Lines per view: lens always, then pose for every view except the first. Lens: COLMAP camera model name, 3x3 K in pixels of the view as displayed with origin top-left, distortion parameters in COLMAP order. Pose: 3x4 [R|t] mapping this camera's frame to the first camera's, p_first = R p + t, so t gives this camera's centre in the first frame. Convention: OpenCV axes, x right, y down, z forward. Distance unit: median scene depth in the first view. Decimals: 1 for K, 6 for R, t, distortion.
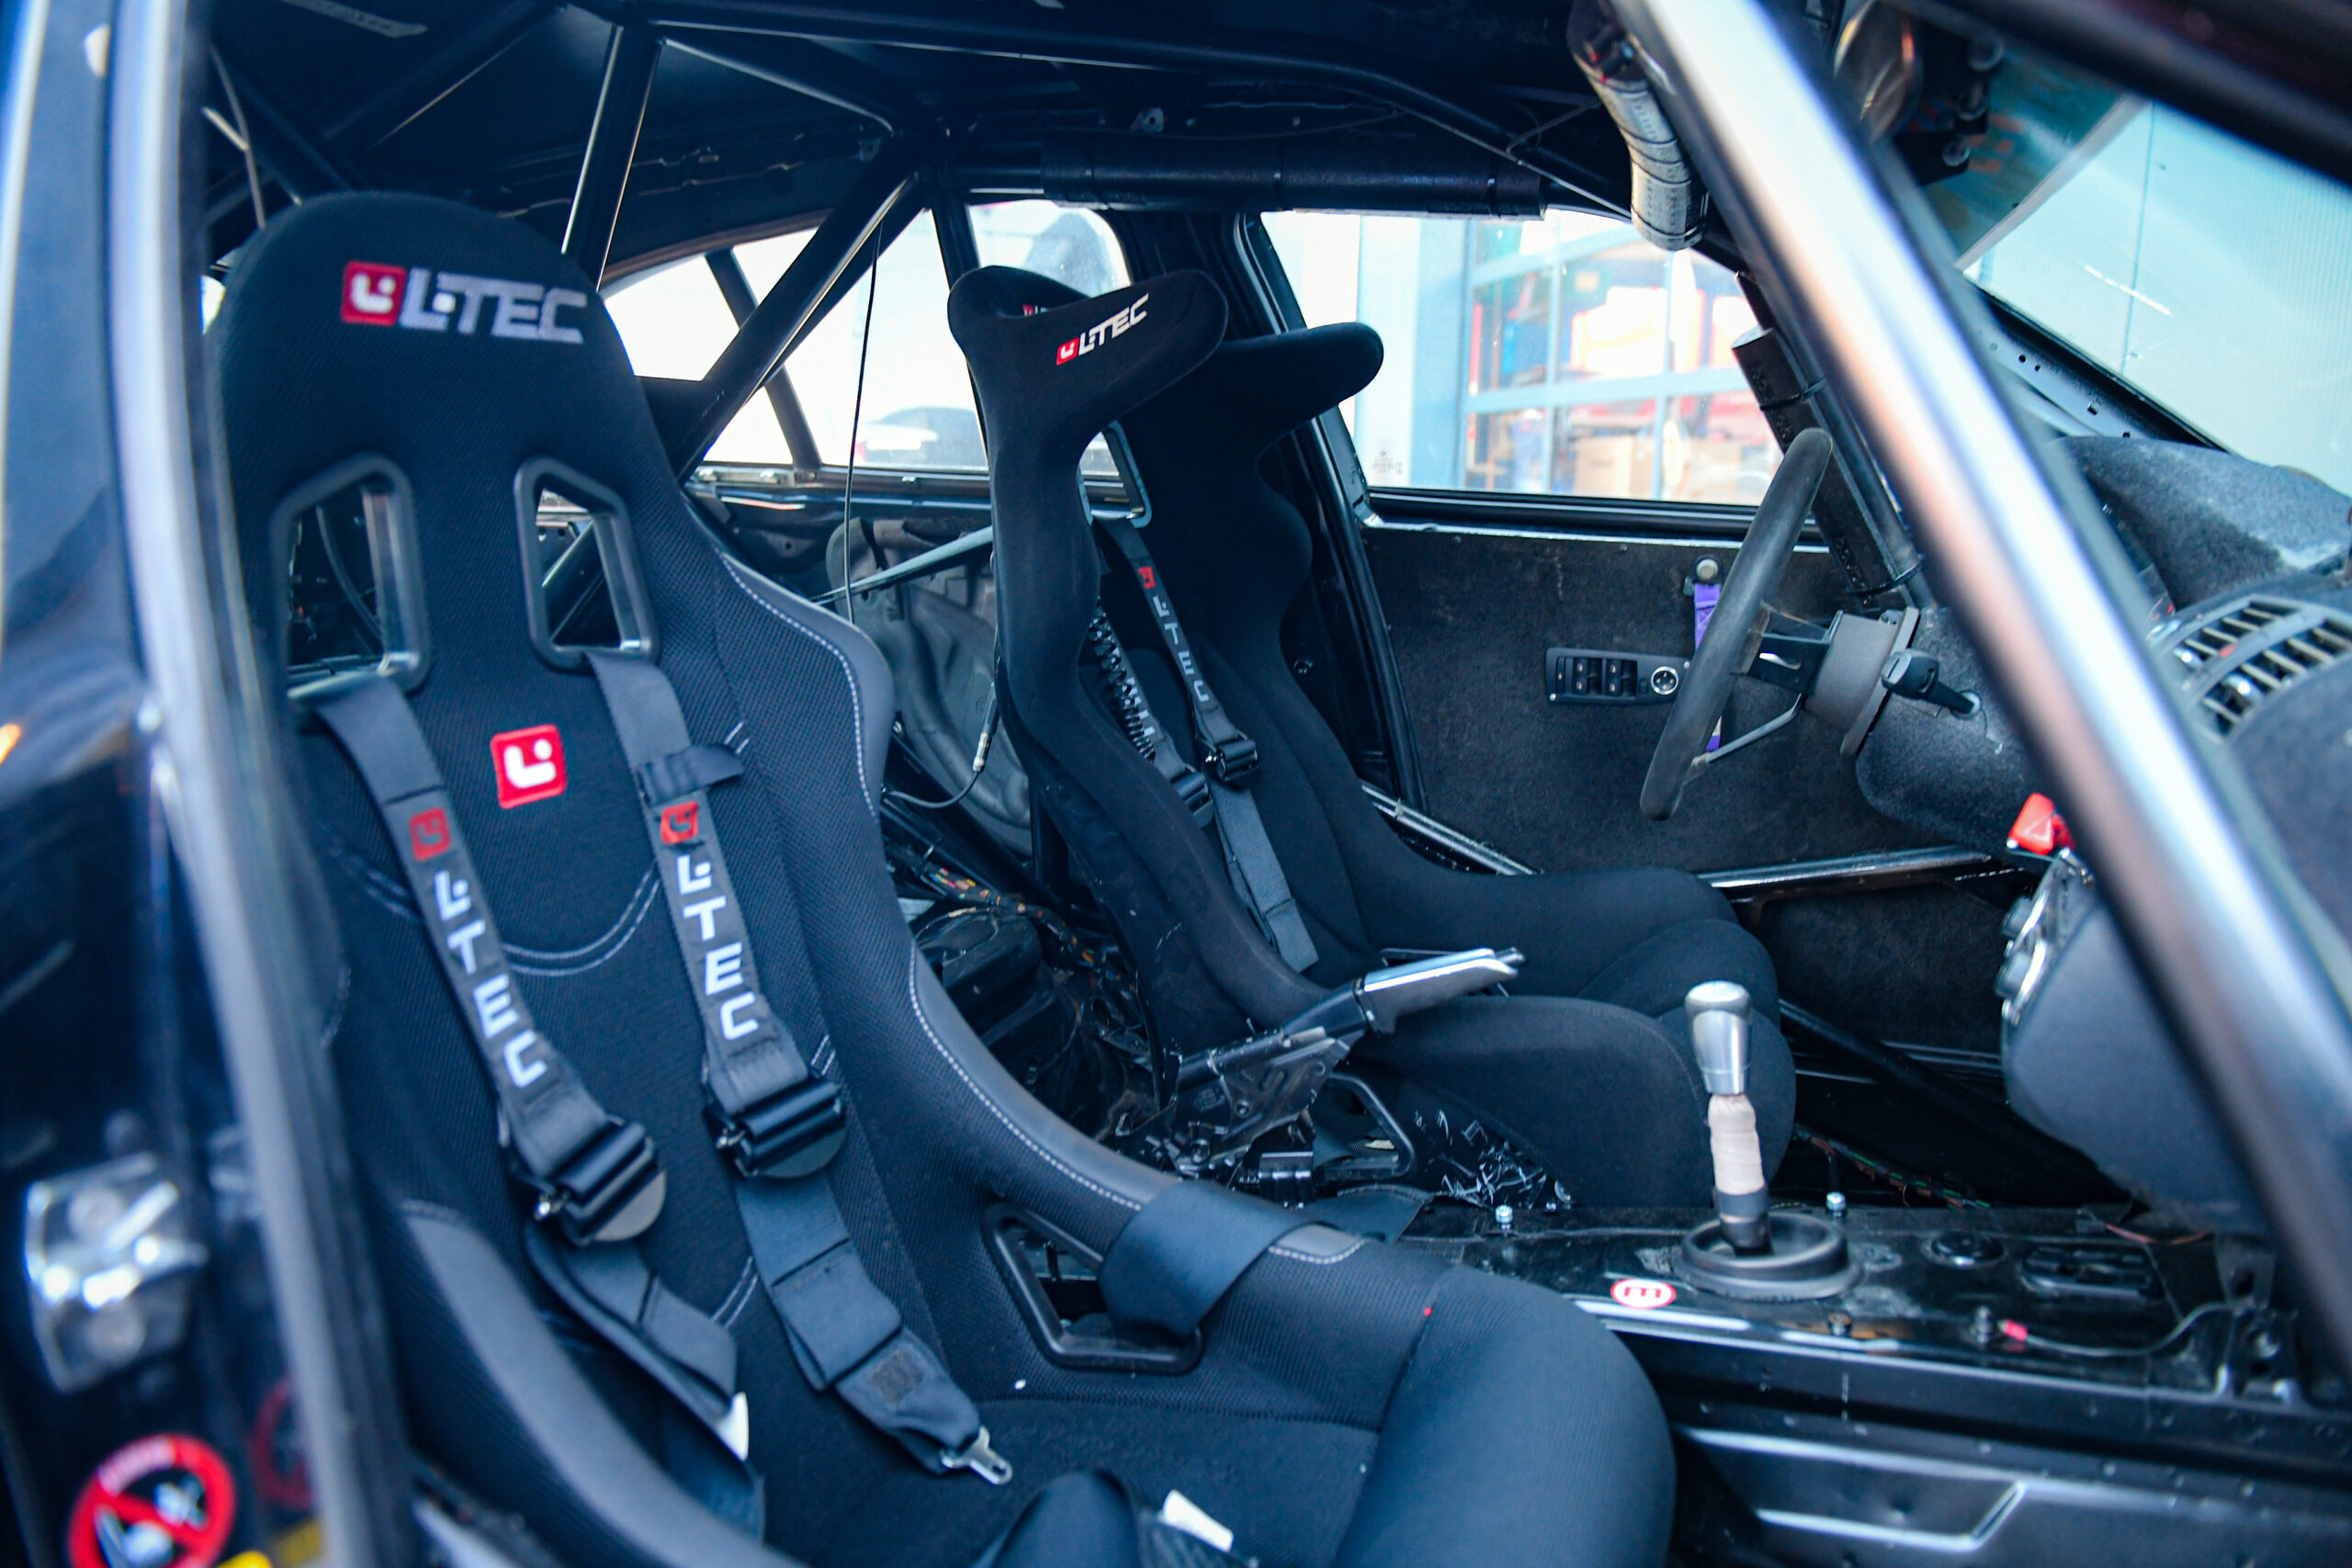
lens RADIAL K [[1574.0, 0, 1177.9], [0, 1574.0, 742.9], [0, 0, 1]] dist [-0.038244, 0.001819]
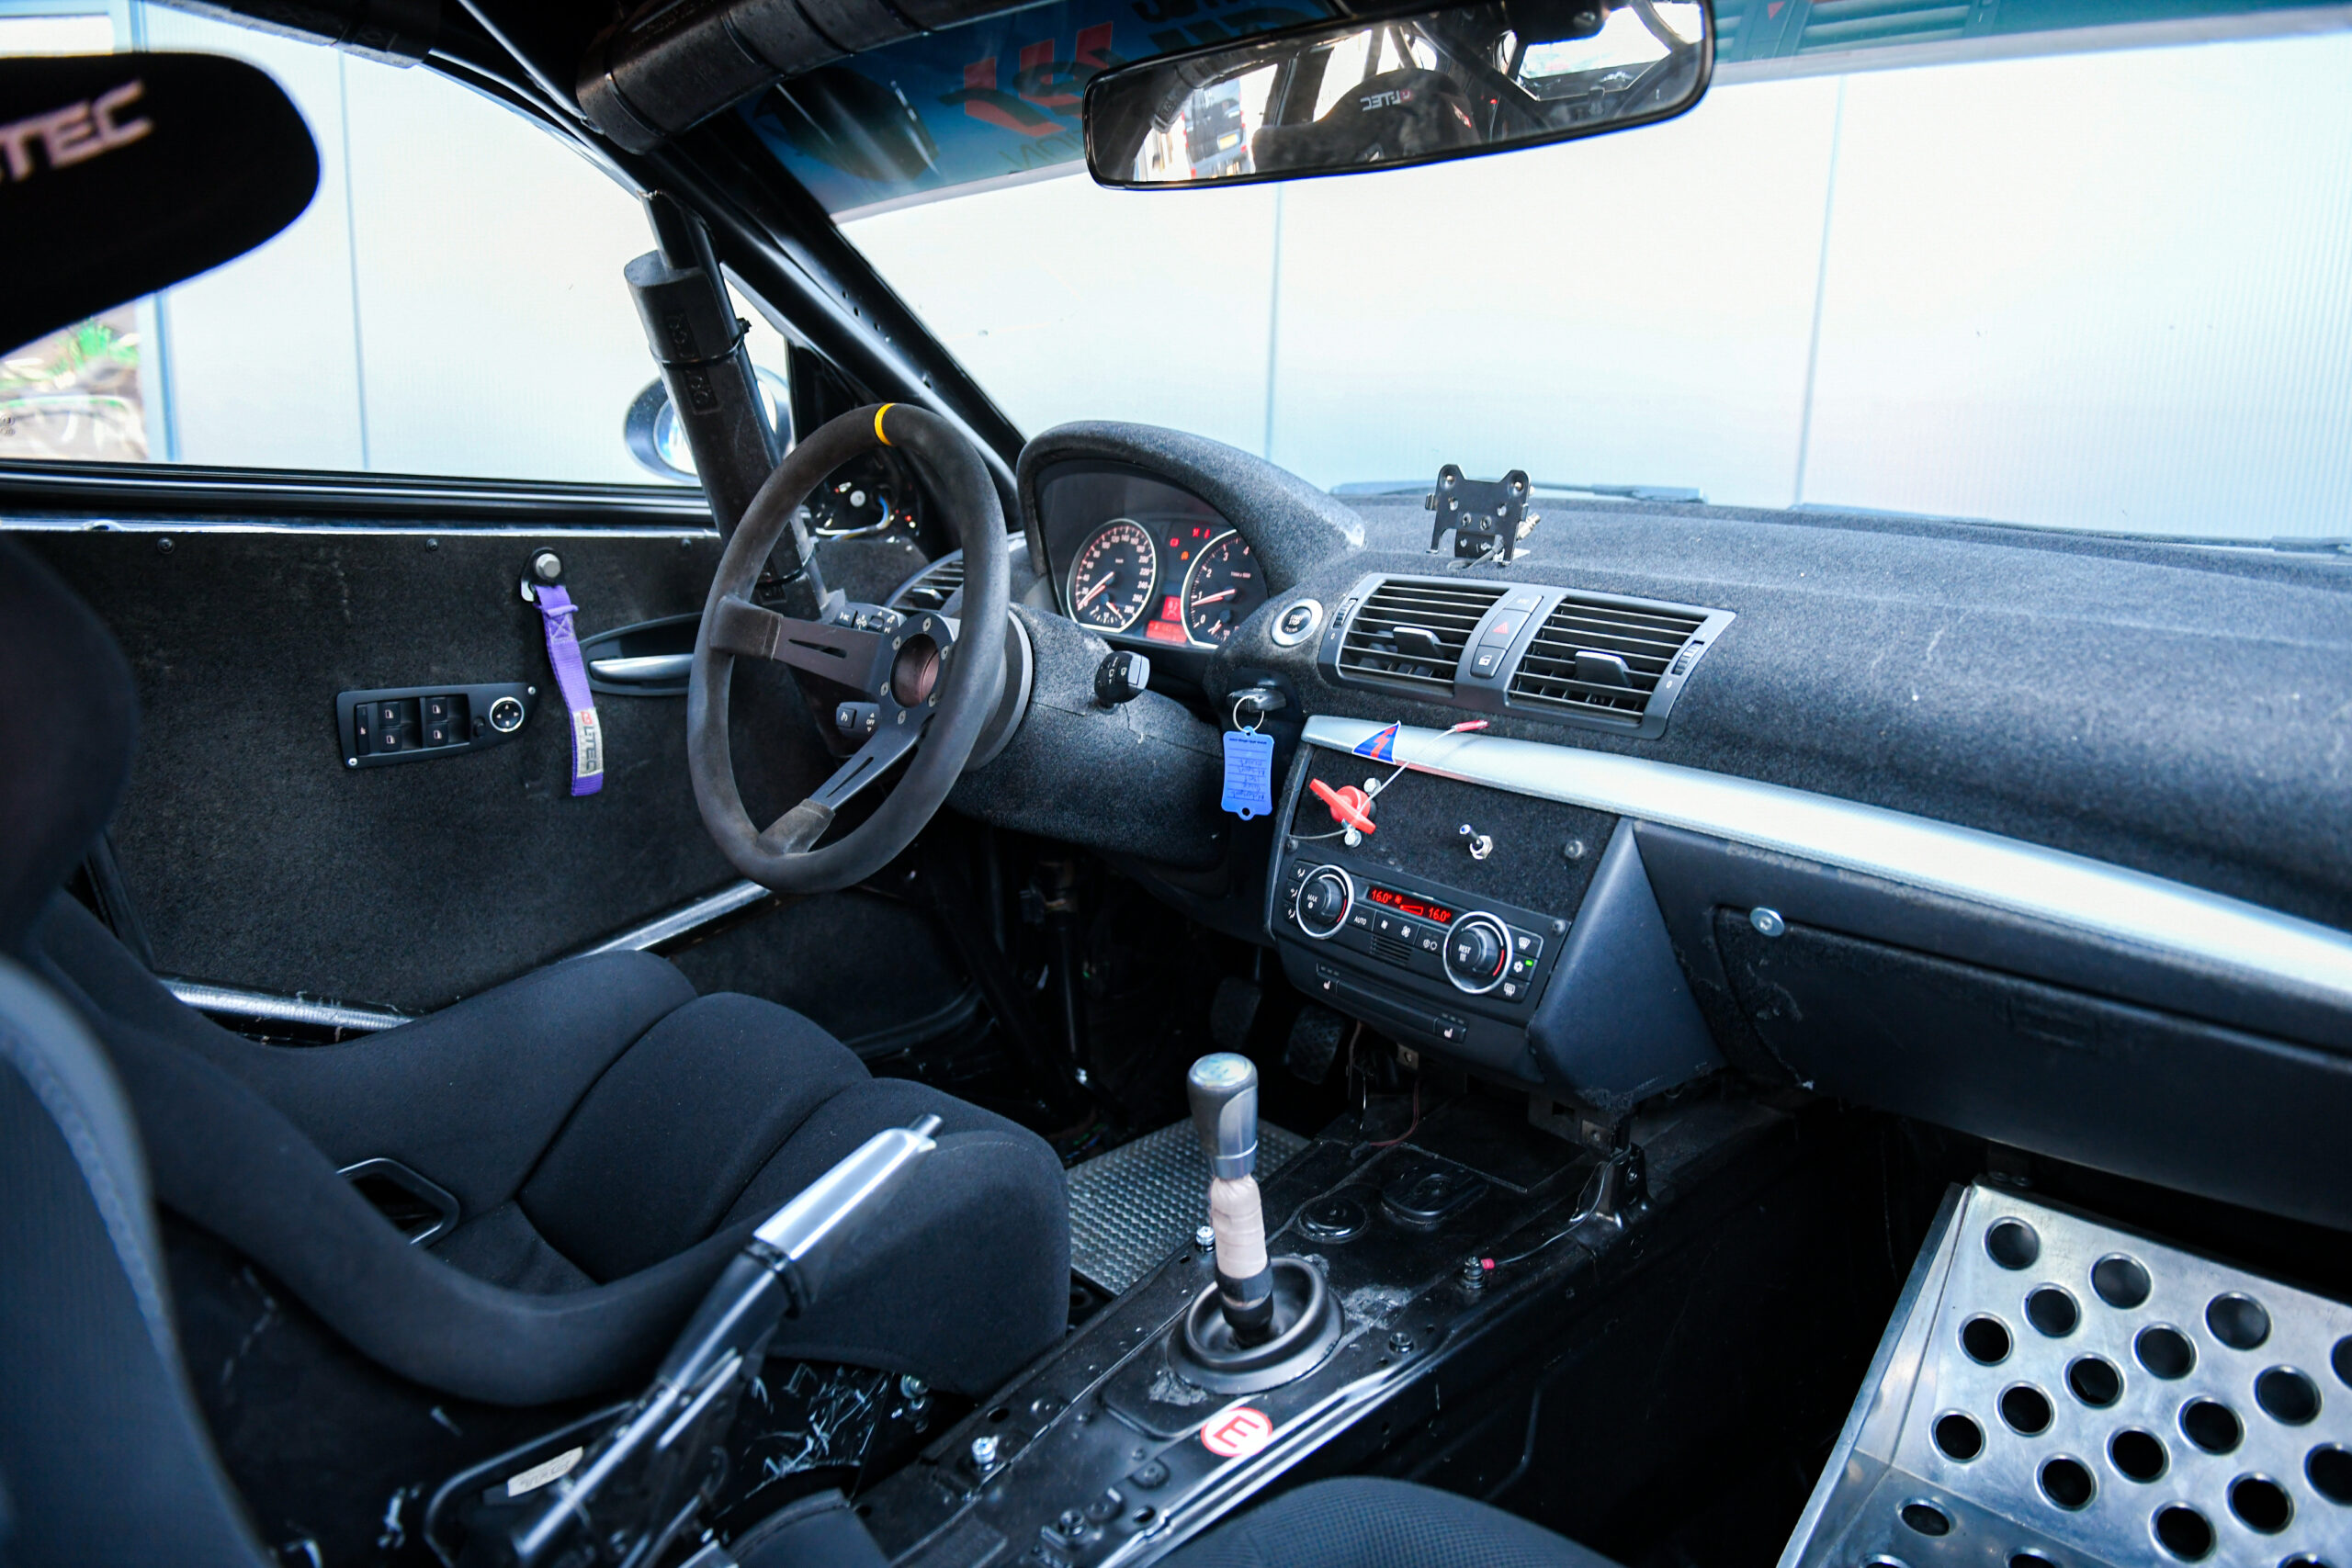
lens RADIAL K [[1574.0, 0, 1177.9], [0, 1574.0, 742.9], [0, 0, 1]] dist [-0.038244, 0.001819]
pose [[0.362867, -0.167803, 0.916608, -0.270100], [0.125329, 0.983504, 0.130435, -0.084525], [-0.923374, 0.067547, 0.377911, 0.413178]]
